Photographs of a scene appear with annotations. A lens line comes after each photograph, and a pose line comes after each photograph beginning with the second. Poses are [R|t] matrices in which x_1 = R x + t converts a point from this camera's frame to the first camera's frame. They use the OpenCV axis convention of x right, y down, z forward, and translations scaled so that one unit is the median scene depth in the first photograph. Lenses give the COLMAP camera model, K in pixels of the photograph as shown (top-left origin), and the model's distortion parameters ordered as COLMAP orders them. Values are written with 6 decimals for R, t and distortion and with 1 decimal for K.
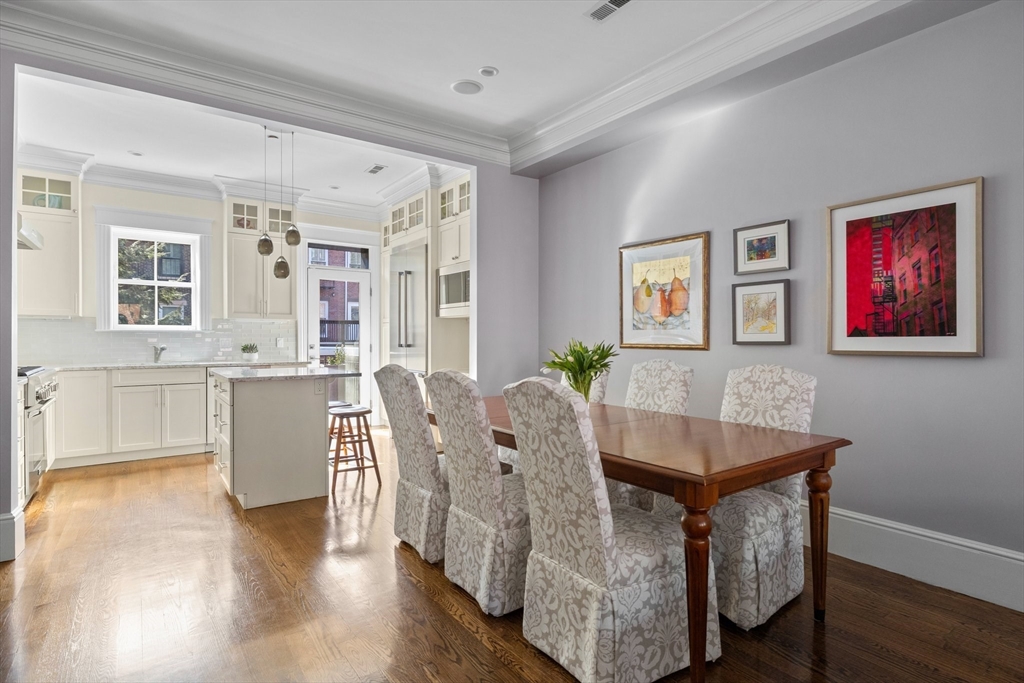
lens RADIAL K [[527.2, 0, 512.0], [0, 527.2, 341.5], [0, 0, 1]] dist [-0.003322, -0.000683]
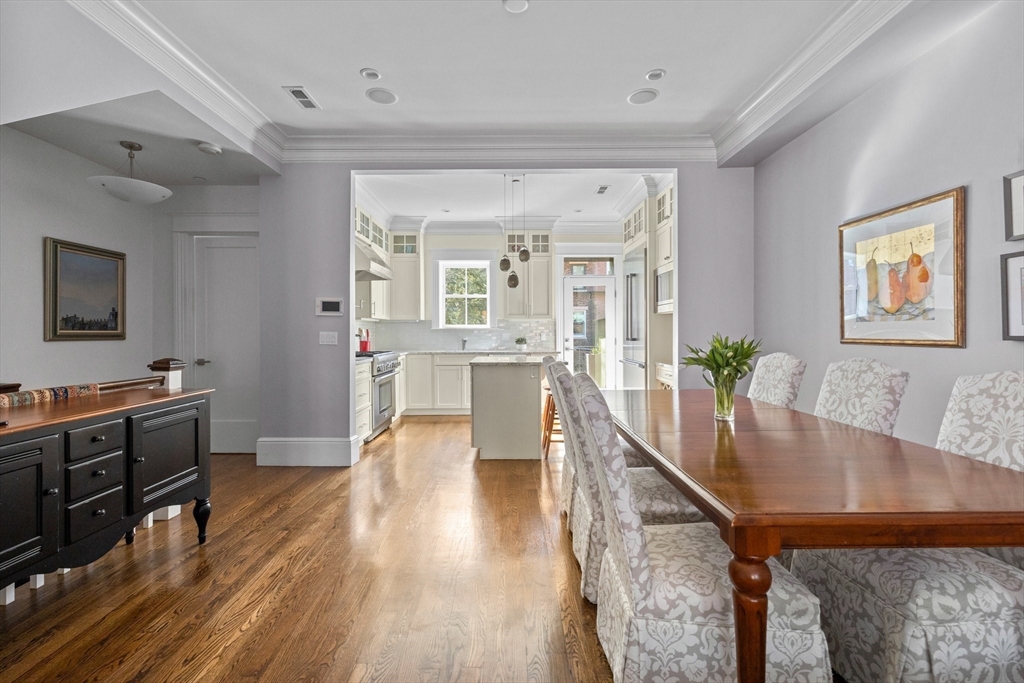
lens RADIAL K [[434.6, 0, 509.3], [0, 434.6, 334.8], [0, 0, 1]] dist [0.000814, -0.000052]
pose [[0.809535, -0.001729, -0.587070, 0.205713], [0.001066, 0.999998, -0.001474, -0.001342], [0.587071, 0.000567, 0.809535, 0.130045]]
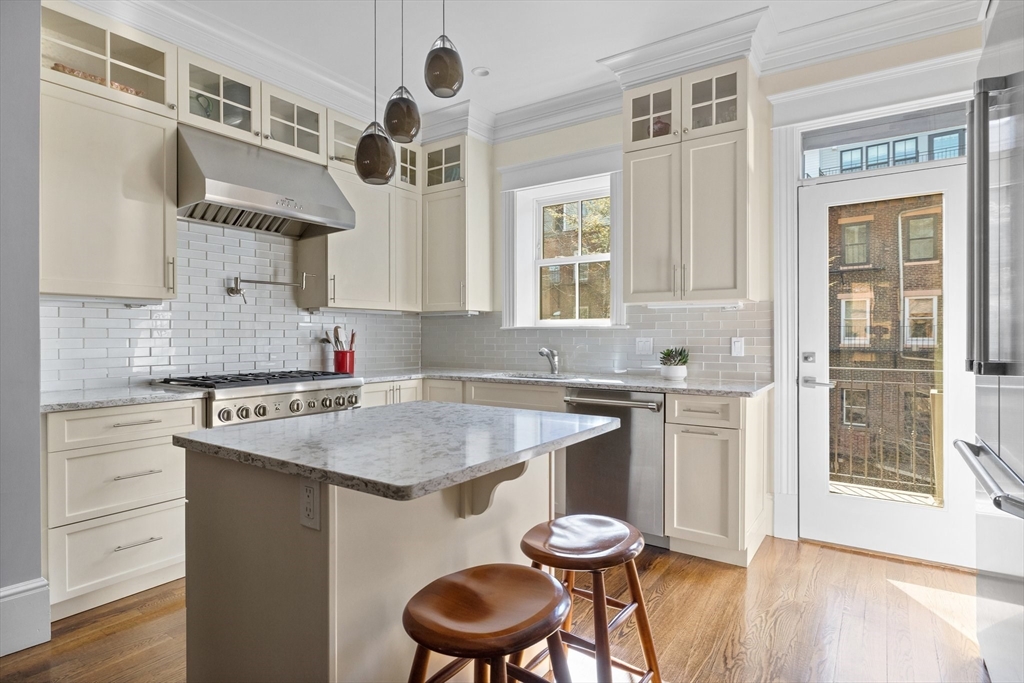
lens RADIAL K [[538.7, 0, 512.0], [0, 538.7, 341.5], [0, 0, 1]] dist [-0.001635, -0.000095]
pose [[0.330208, 0.009409, -0.943861, -0.035004], [-0.004993, 0.999954, 0.008222, -0.010179], [0.943895, 0.001997, 0.330239, 1.032090]]
